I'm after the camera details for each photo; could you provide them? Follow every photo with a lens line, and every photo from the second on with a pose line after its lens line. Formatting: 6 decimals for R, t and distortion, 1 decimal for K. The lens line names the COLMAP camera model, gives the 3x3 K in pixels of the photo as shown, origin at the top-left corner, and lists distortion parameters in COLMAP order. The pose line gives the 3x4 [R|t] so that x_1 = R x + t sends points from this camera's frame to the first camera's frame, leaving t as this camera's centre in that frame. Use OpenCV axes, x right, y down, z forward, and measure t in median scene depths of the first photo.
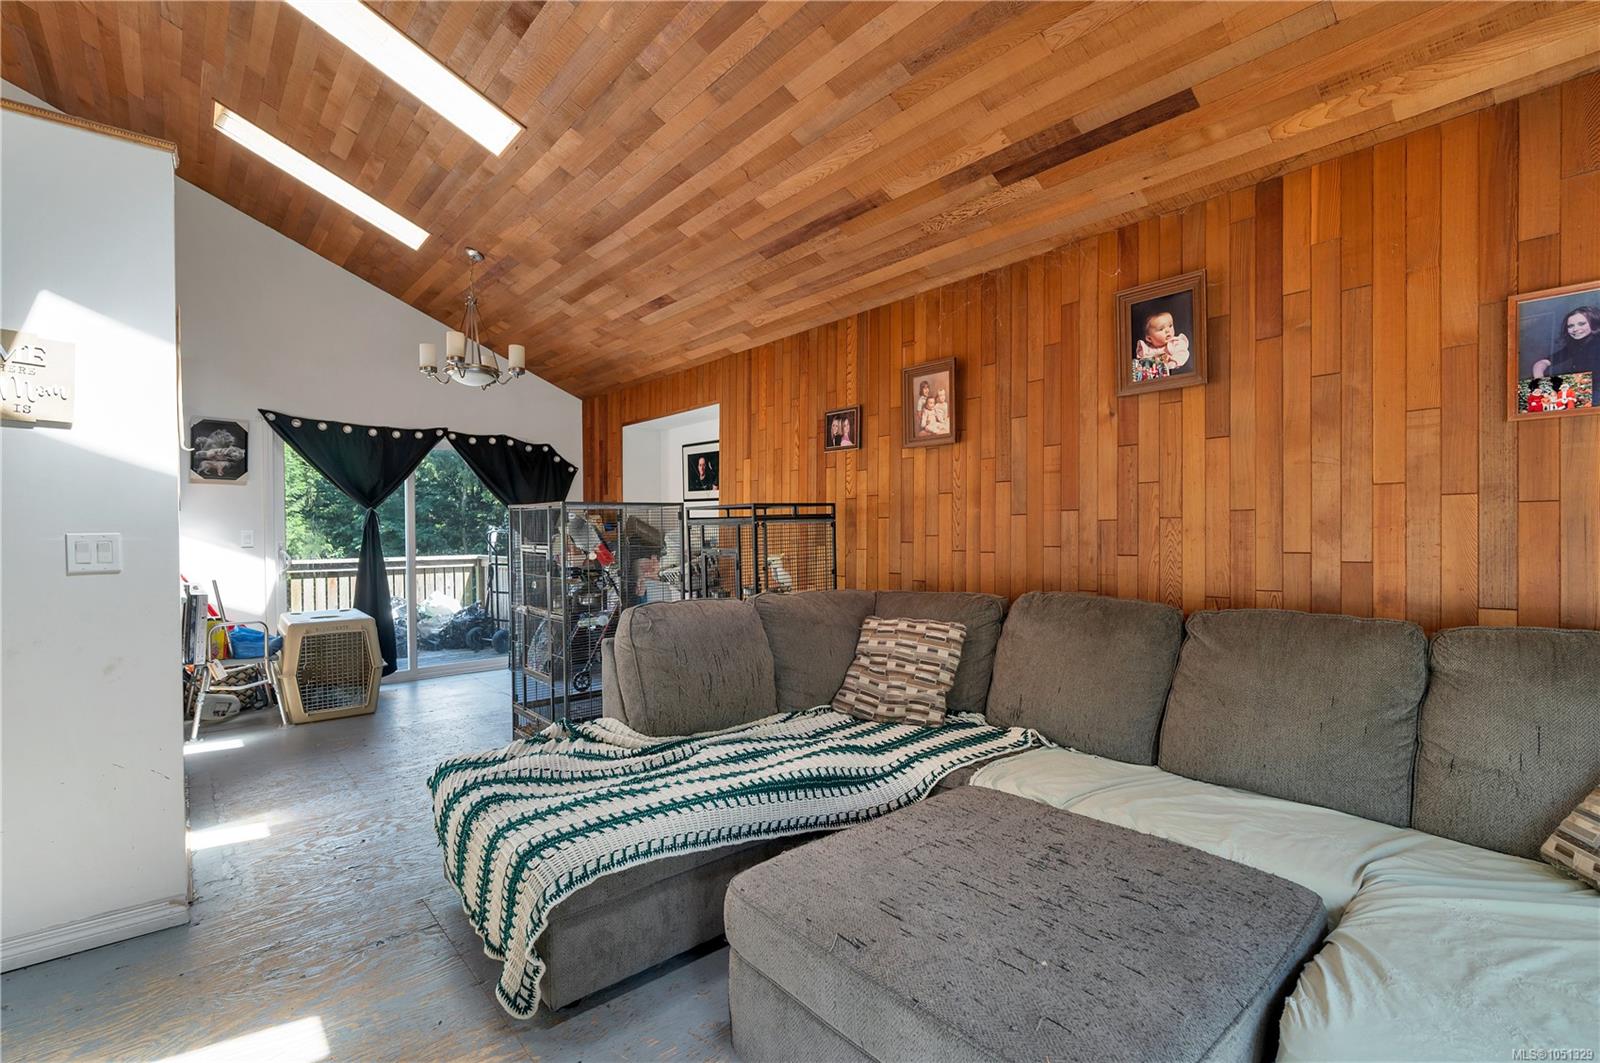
lens RADIAL K [[722.3, 0, 815.9], [0, 722.3, 540.1], [0, 0, 1]] dist [-0.000937, -0.000122]
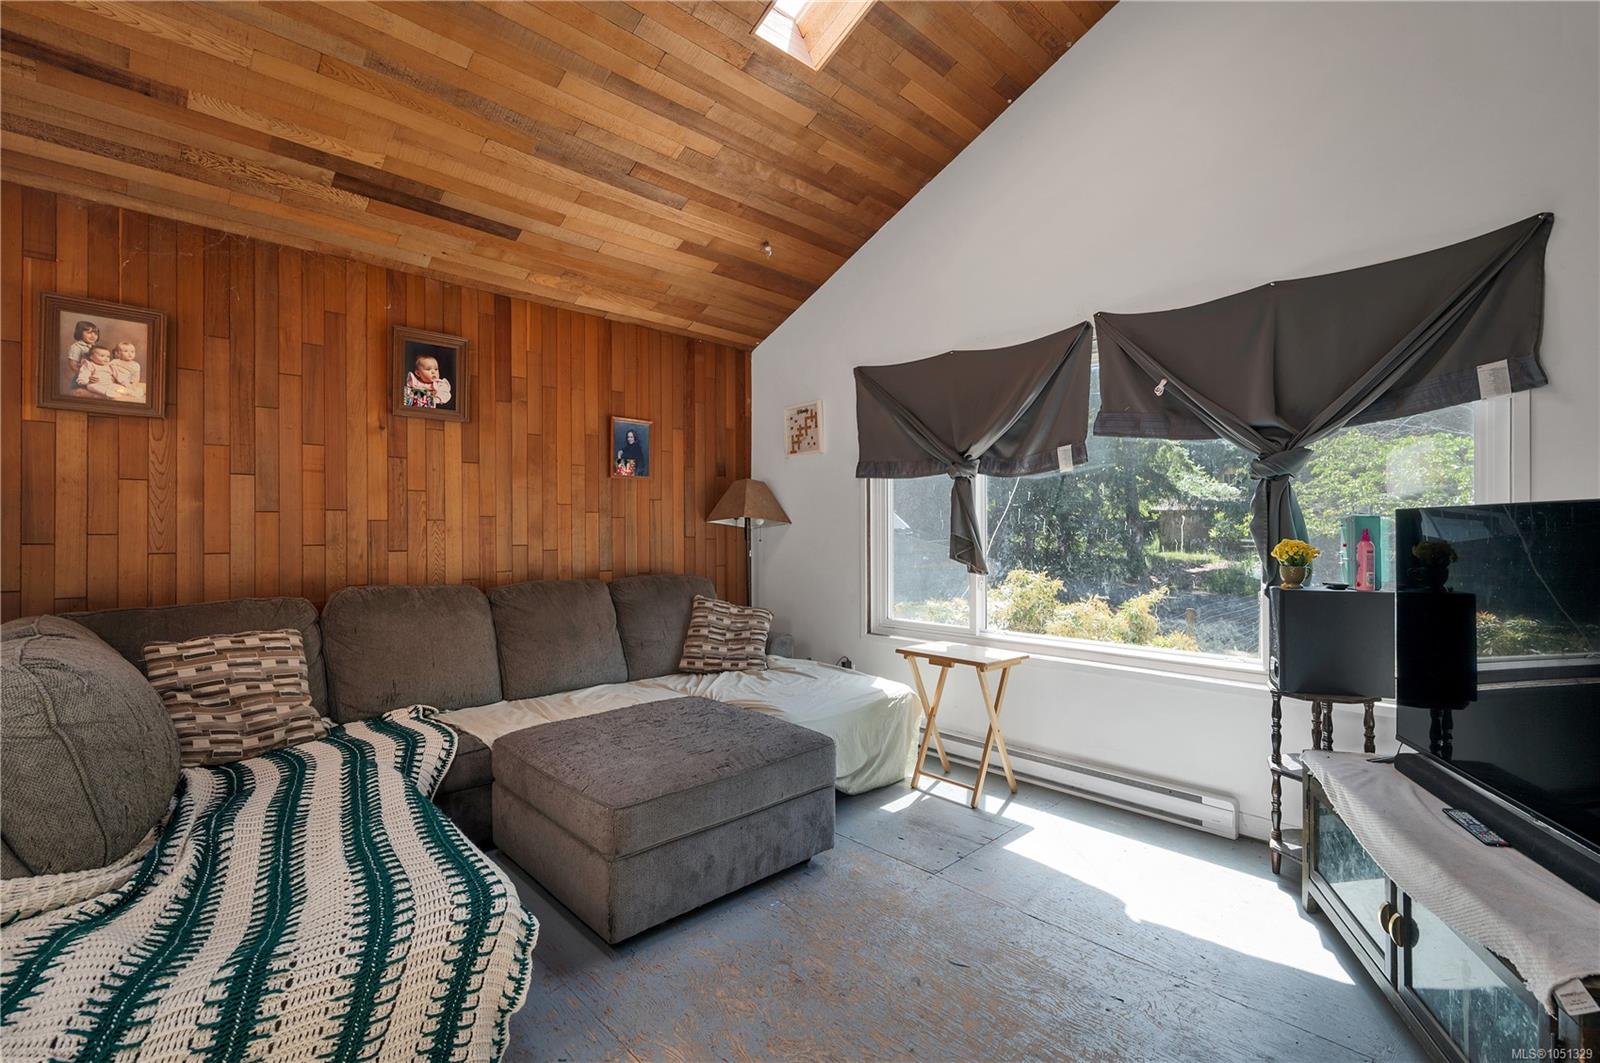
lens RADIAL K [[722.3, 0, 792.9], [0, 722.3, 526.9], [0, 0, 1]] dist [-0.000937, -0.000122]
pose [[-0.048783, 0.015603, 0.998688, -0.773163], [0.012925, 0.999804, -0.014989, 0.007720], [-0.998726, 0.012176, -0.048975, 0.419289]]
